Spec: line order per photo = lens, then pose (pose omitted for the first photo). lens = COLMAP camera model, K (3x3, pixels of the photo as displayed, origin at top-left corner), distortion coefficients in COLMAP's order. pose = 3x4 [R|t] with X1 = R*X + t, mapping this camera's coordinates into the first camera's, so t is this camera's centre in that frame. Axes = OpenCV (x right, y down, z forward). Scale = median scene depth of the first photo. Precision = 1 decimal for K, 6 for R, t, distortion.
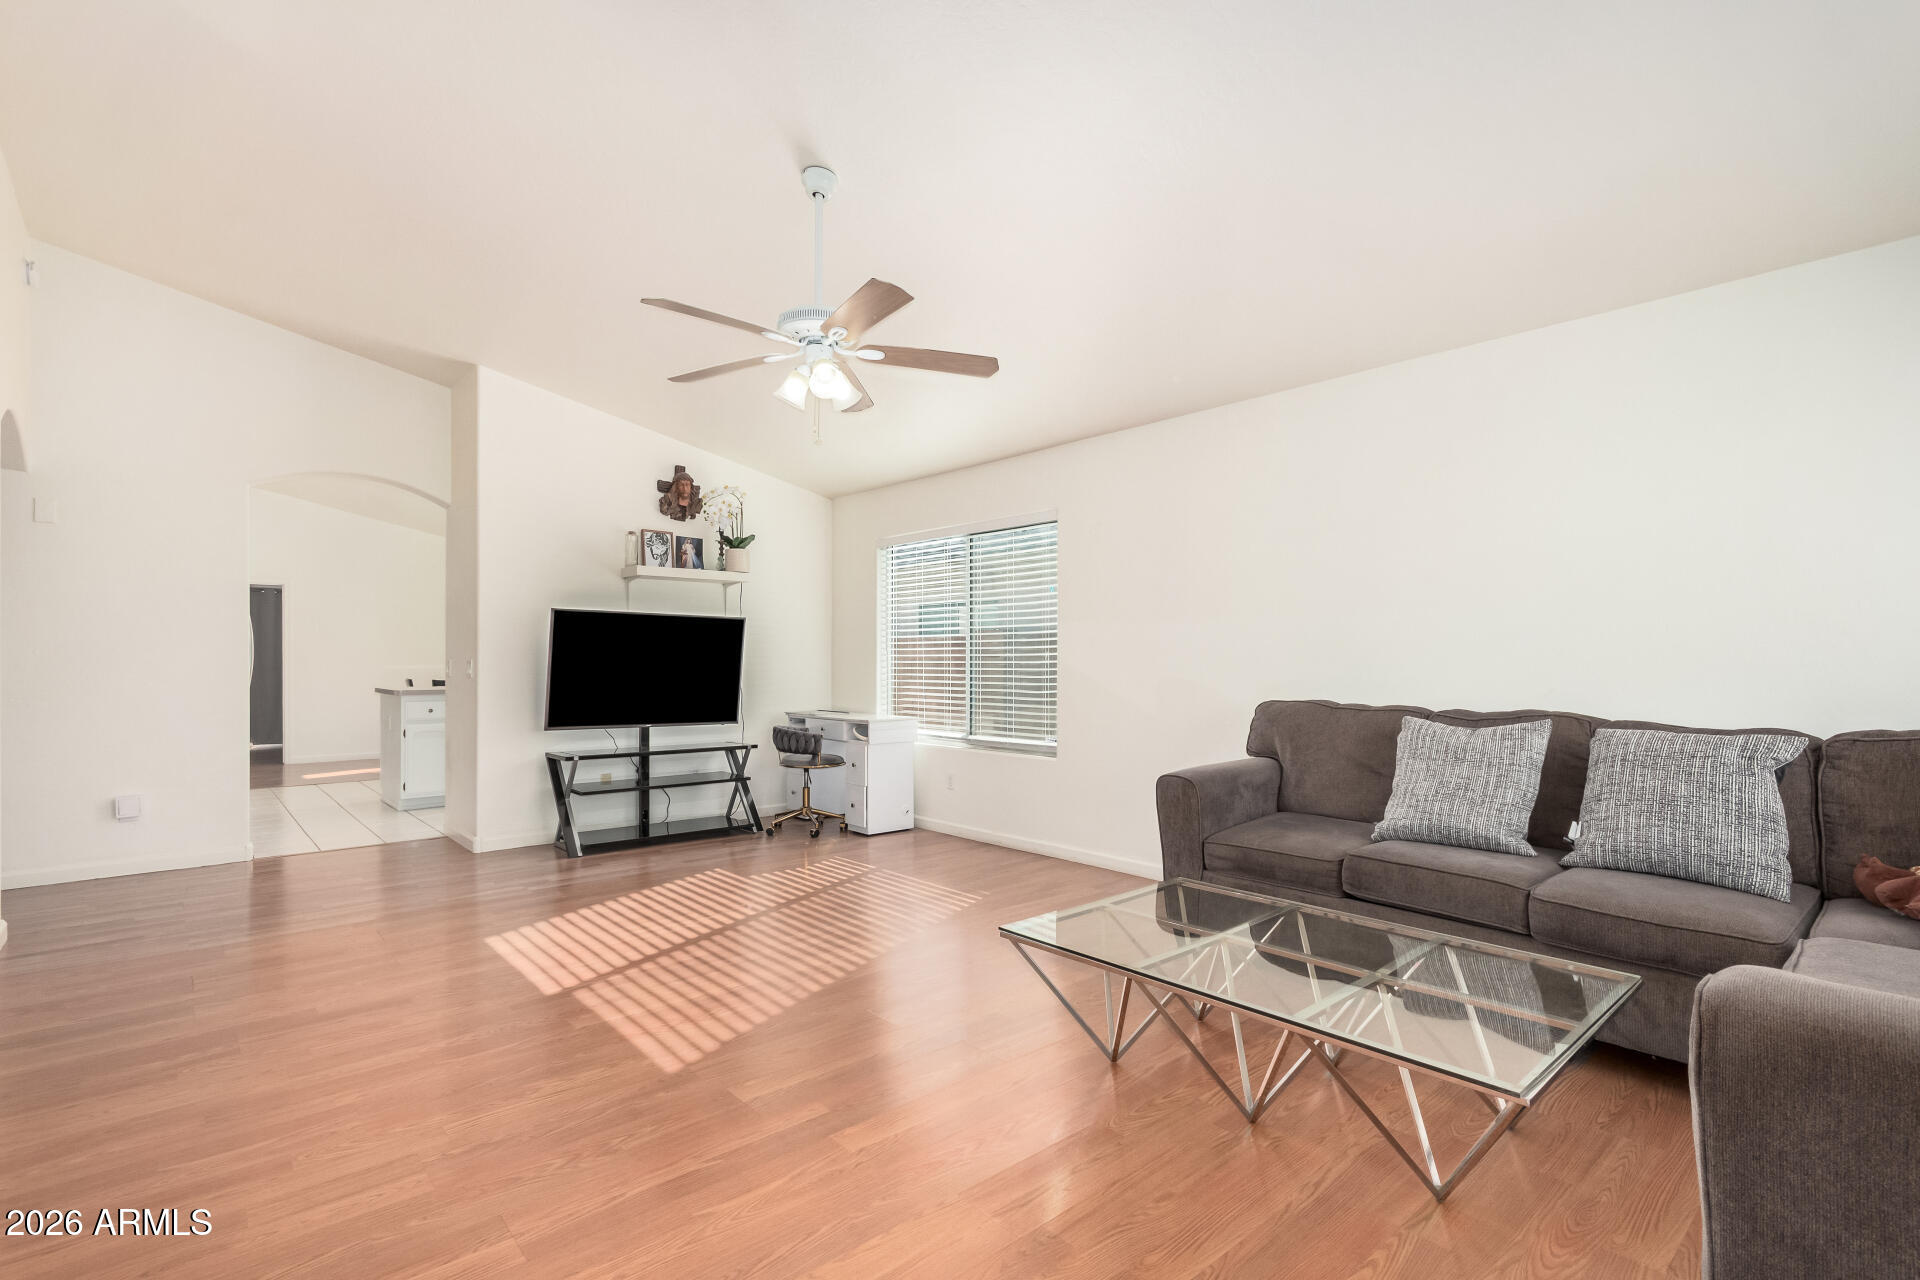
lens RADIAL K [[894.9, 0, 956.8], [0, 894.9, 646.7], [0, 0, 1]] dist [0.002532, -0.002394]
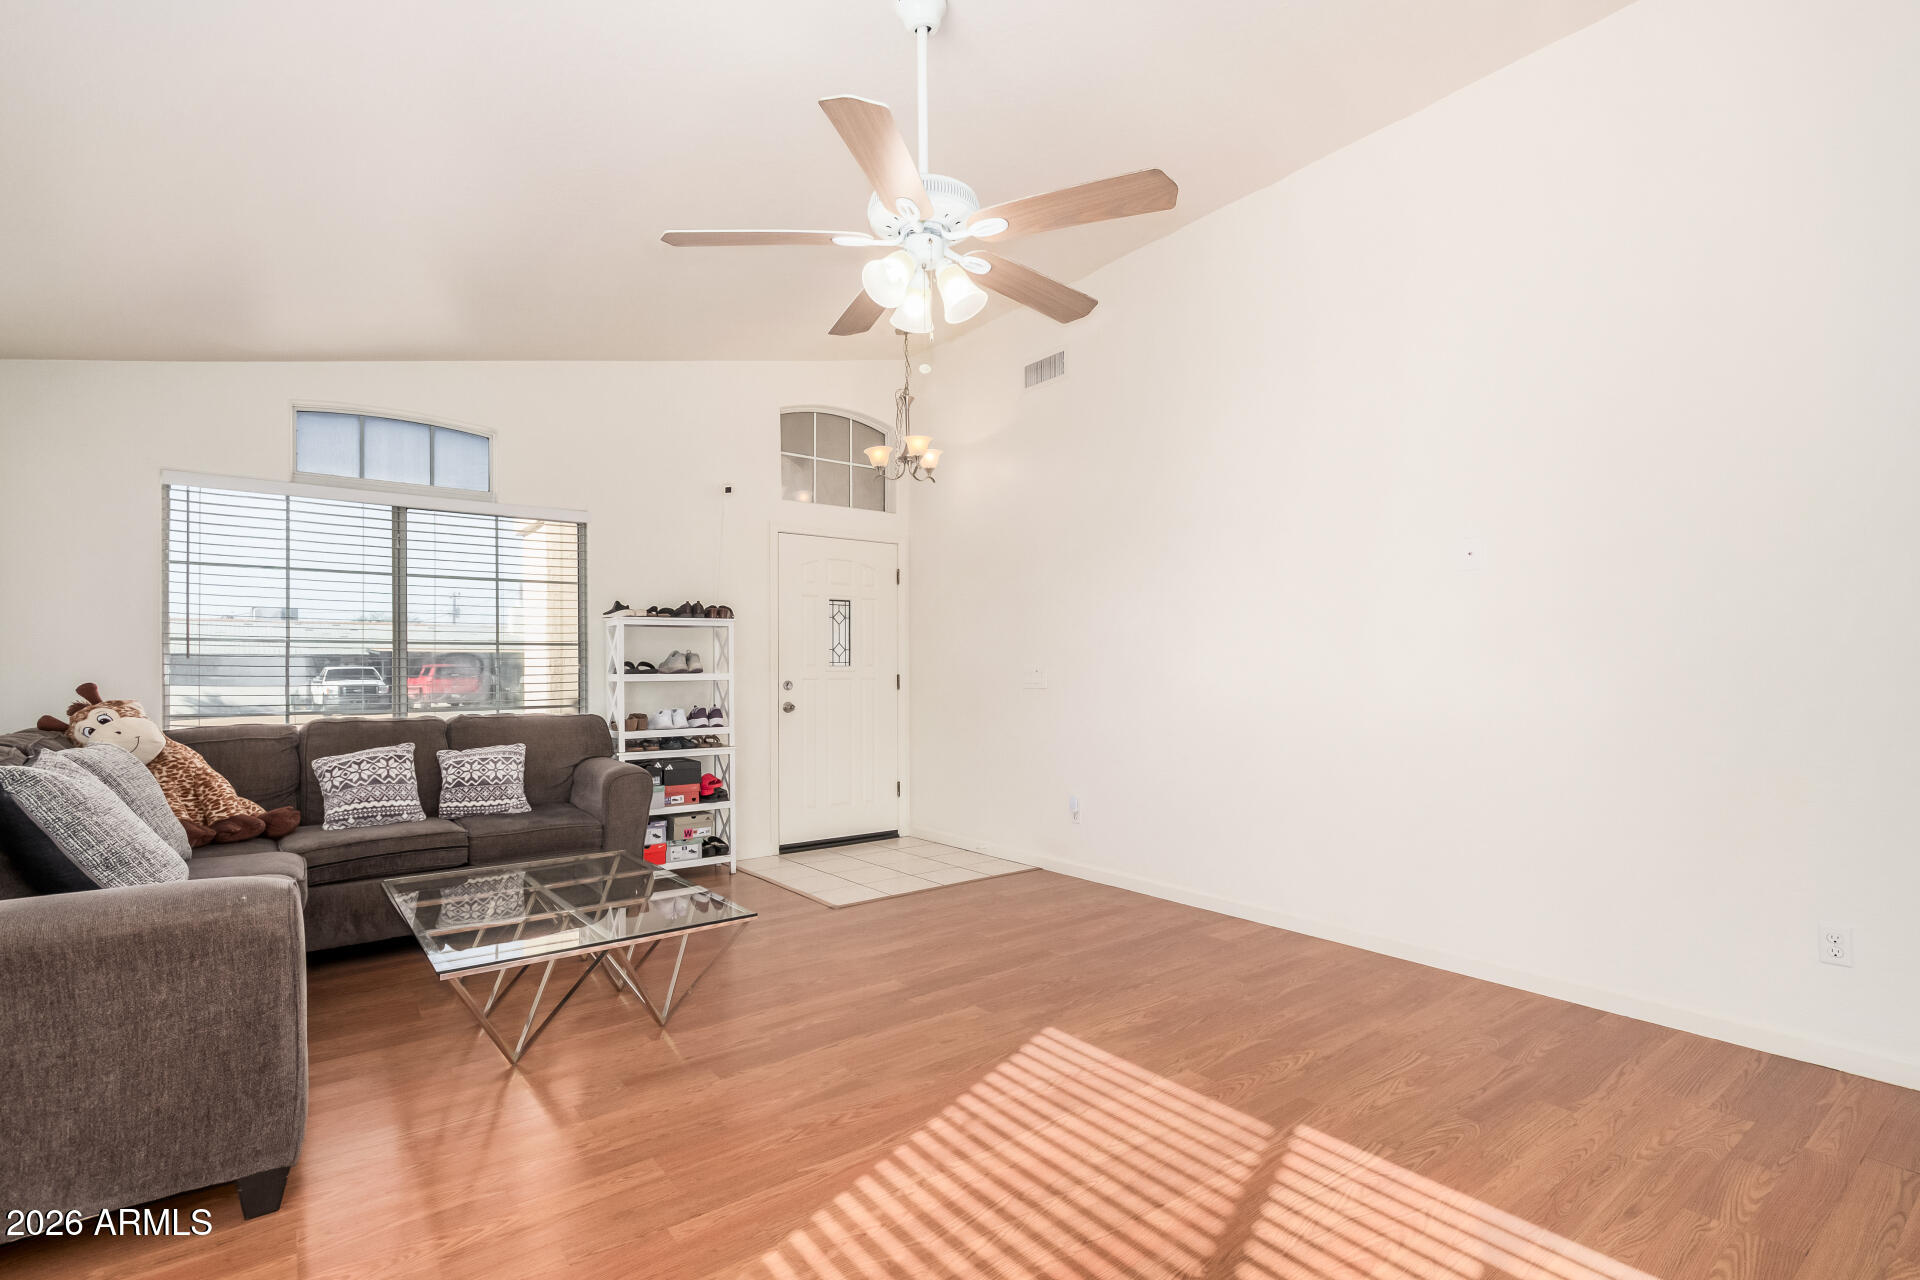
lens RADIAL K [[894.9, 0, 949.7], [0, 894.9, 660.5], [0, 0, 1]] dist [0.002532, -0.002394]
pose [[-0.996905, 0.010409, 0.077928, -0.205233], [0.007947, 0.999461, -0.031840, 0.027918], [-0.078217, -0.031123, -0.996450, 1.546100]]
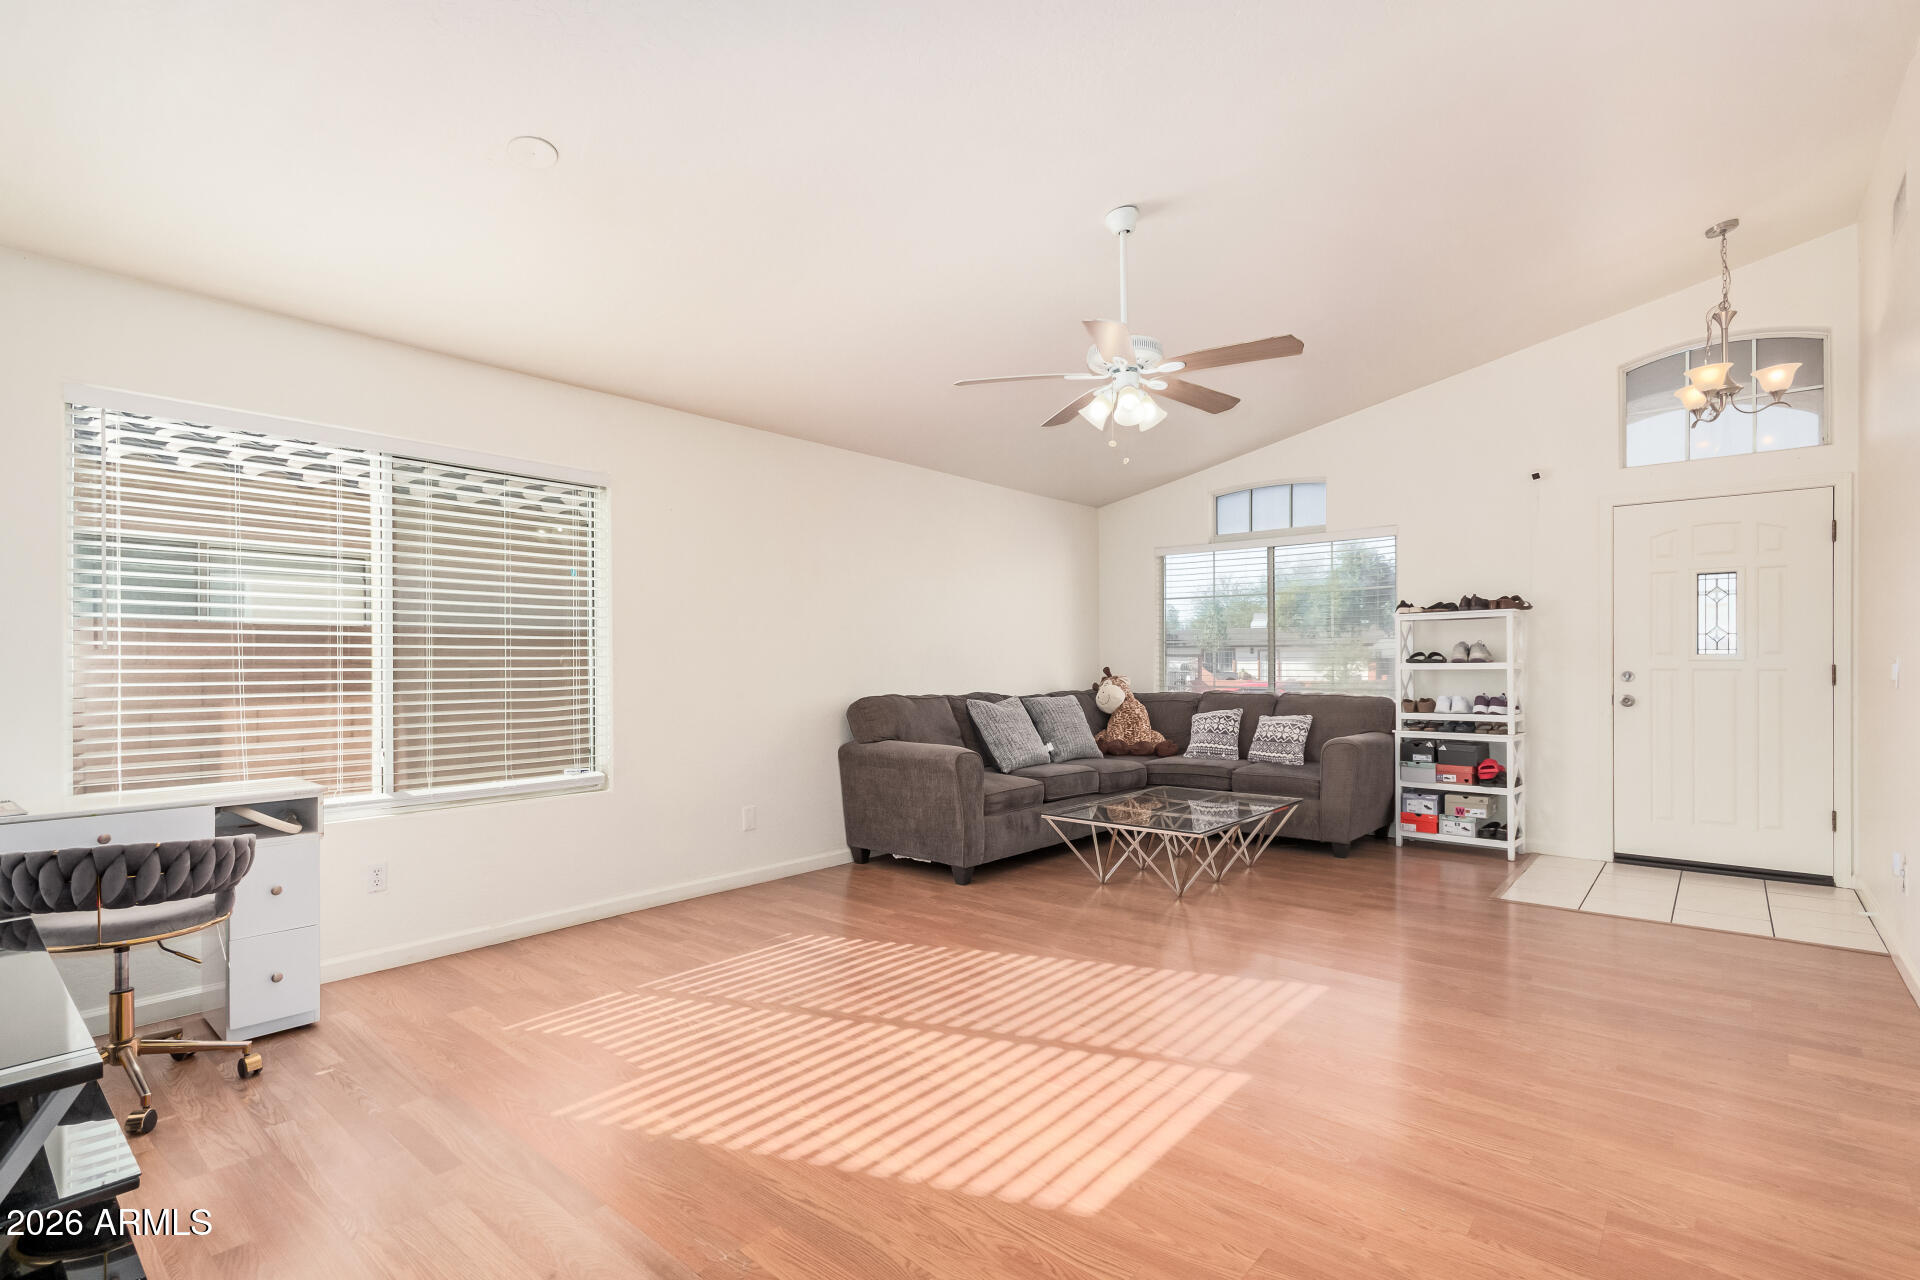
lens RADIAL K [[894.9, 0, 975.9], [0, 894.9, 672.7], [0, 0, 1]] dist [0.002532, -0.002394]
pose [[-0.151892, -0.008202, 0.988363, -1.070433], [-0.013638, 0.999888, 0.006201, 0.018627], [-0.988303, -0.012537, -0.151987, 1.207113]]
